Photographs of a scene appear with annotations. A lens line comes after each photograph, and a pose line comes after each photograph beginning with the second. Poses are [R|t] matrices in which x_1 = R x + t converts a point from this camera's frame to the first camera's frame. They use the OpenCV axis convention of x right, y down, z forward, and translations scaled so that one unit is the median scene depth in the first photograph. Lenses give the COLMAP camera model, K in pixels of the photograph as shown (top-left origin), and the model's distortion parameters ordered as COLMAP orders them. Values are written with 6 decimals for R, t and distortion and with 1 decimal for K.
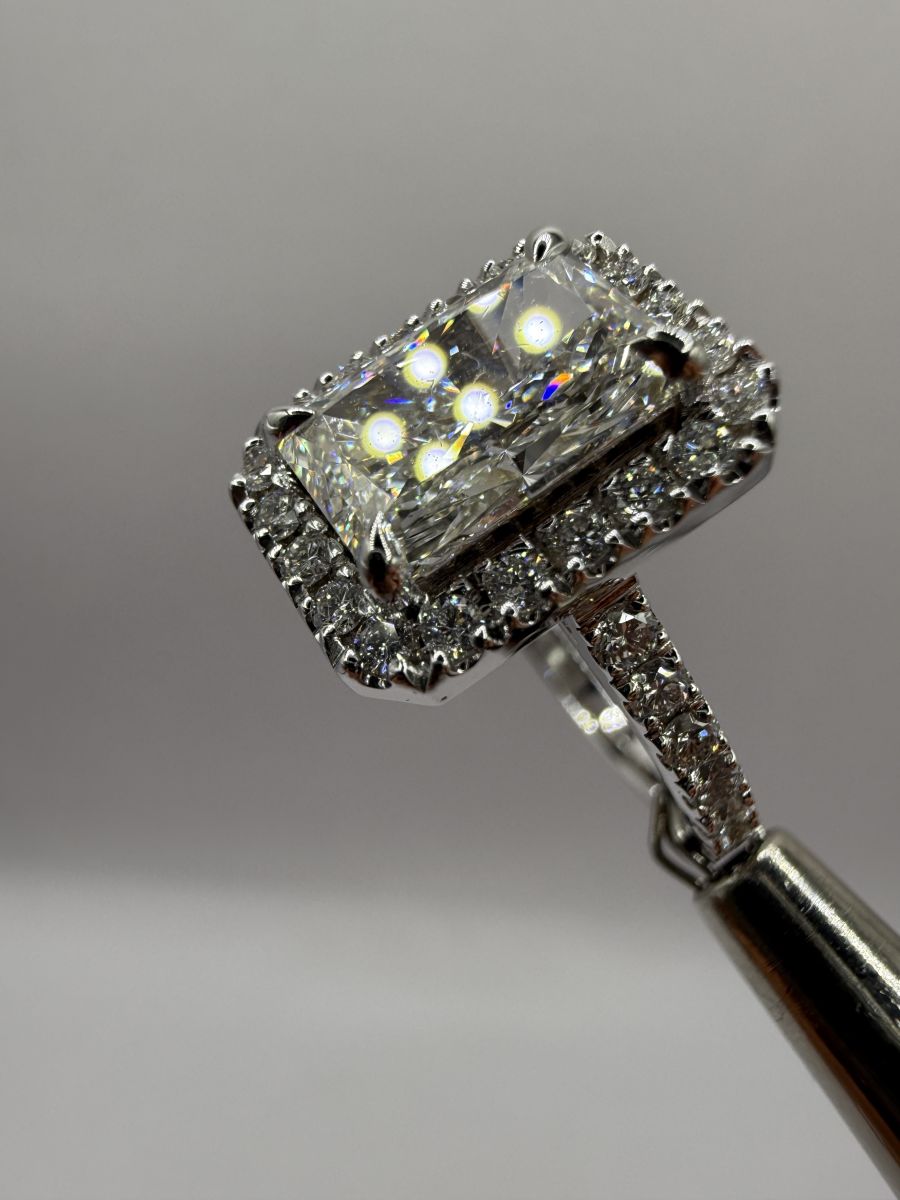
lens RADIAL K [[886.0, 0, 450.0], [0, 886.0, 600.0], [0, 0, 1]] dist [0.004729, -0.003364]
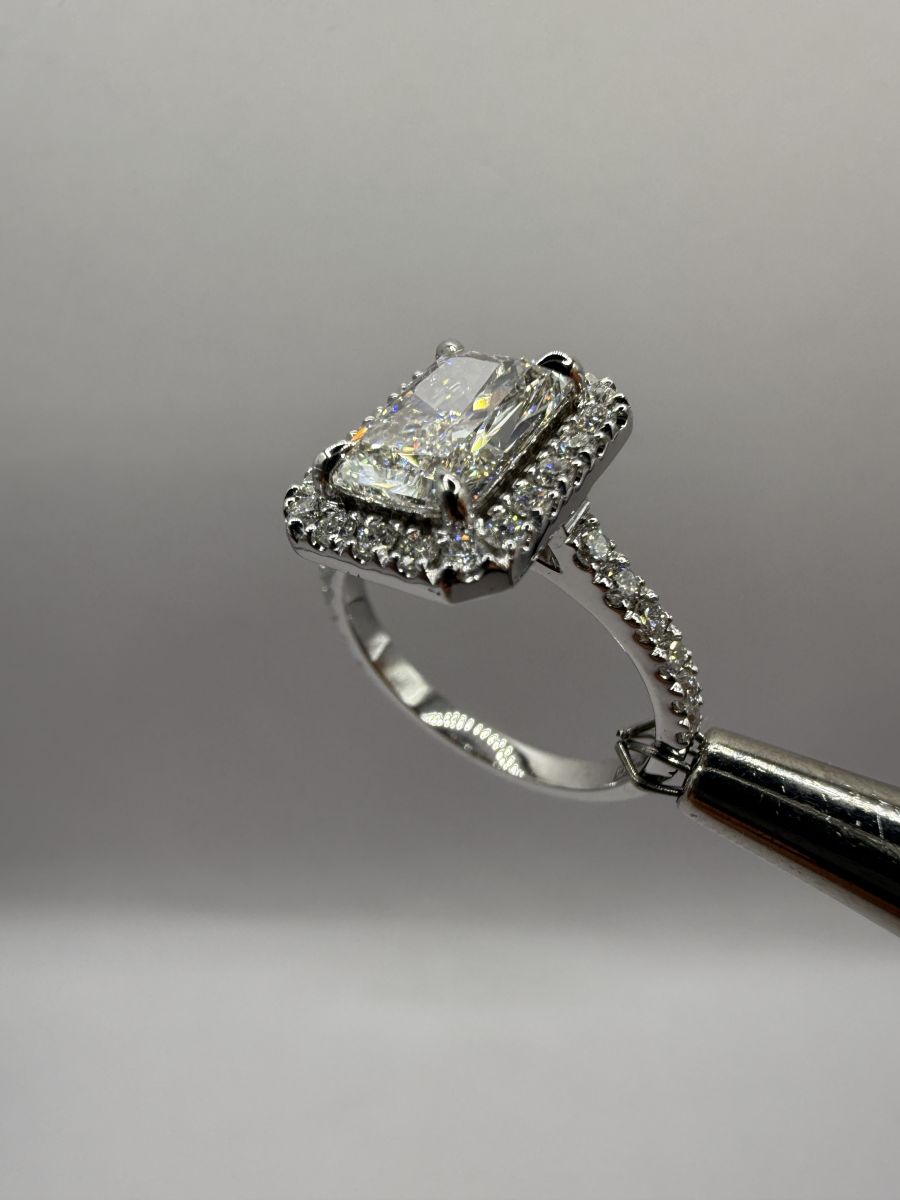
lens RADIAL K [[886.0, 0, 450.0], [0, 886.0, 600.0], [0, 0, 1]] dist [0.004729, -0.003364]
pose [[0.897397, -0.201036, 0.392763, -0.633543], [0.348797, 0.868401, -0.352450, 0.574878], [-0.270220, 0.453282, 0.849421, -0.156019]]
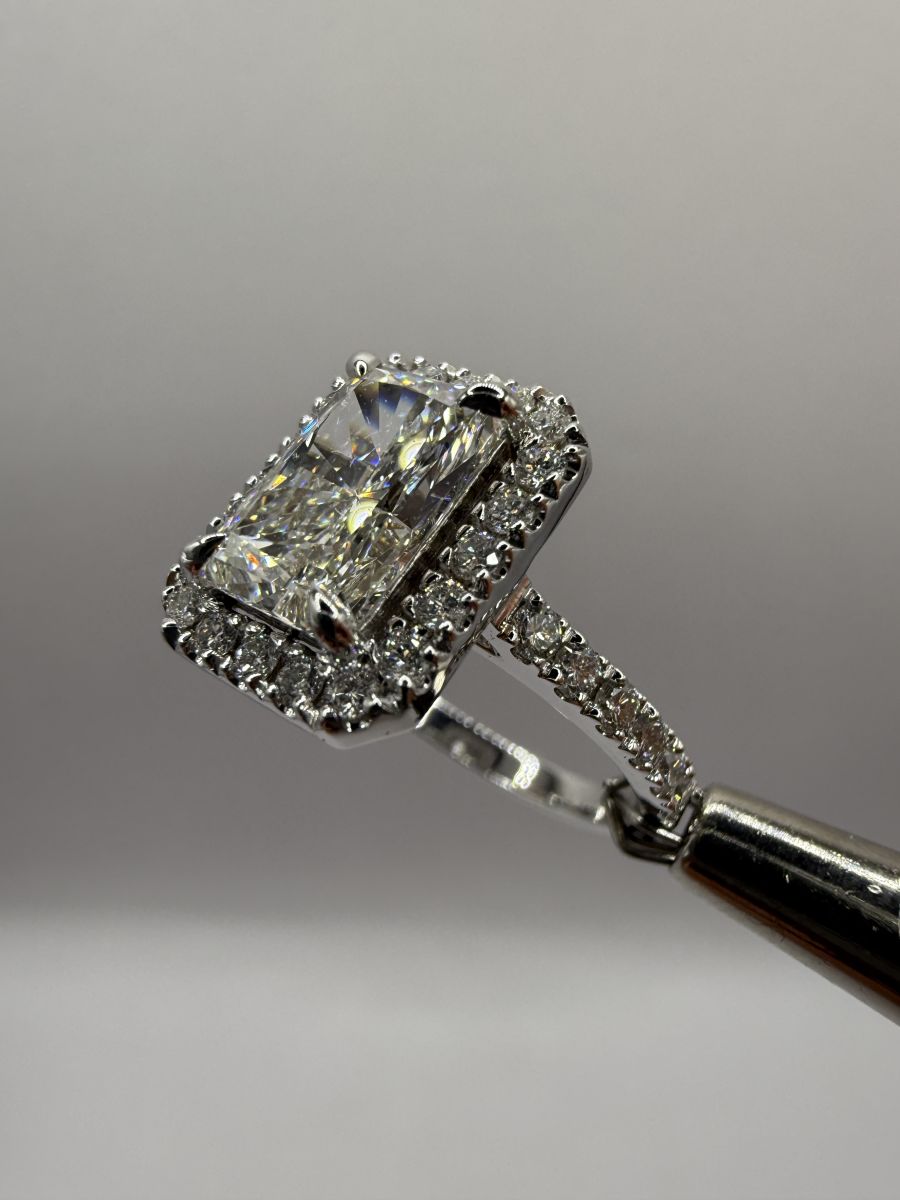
lens RADIAL K [[886.0, 0, 450.0], [0, 886.0, 600.0], [0, 0, 1]] dist [0.004729, -0.003364]
pose [[0.923420, -0.307969, 0.229021, -0.173860], [0.353659, 0.914587, -0.196101, 0.200429], [-0.149066, 0.262079, 0.953464, -0.132257]]
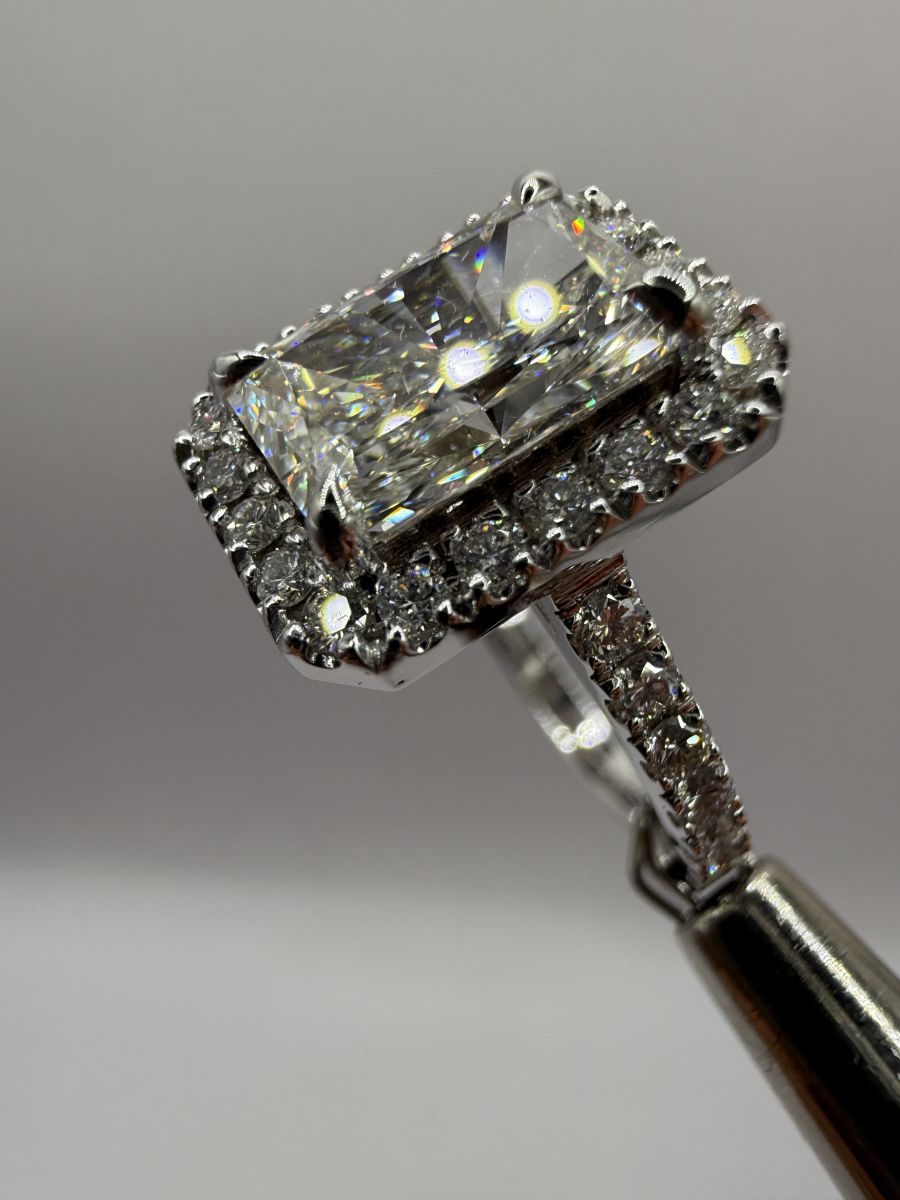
lens RADIAL K [[895.3, 0, 450.0], [0, 895.3, 600.0], [0, 0, 1]] dist [0.003451, 0.002883]
pose [[0.999113, 0.038146, 0.017861, 0.021670], [-0.037423, 0.998529, -0.039225, 0.059380], [-0.019331, 0.038522, 0.999071, 0.107817]]
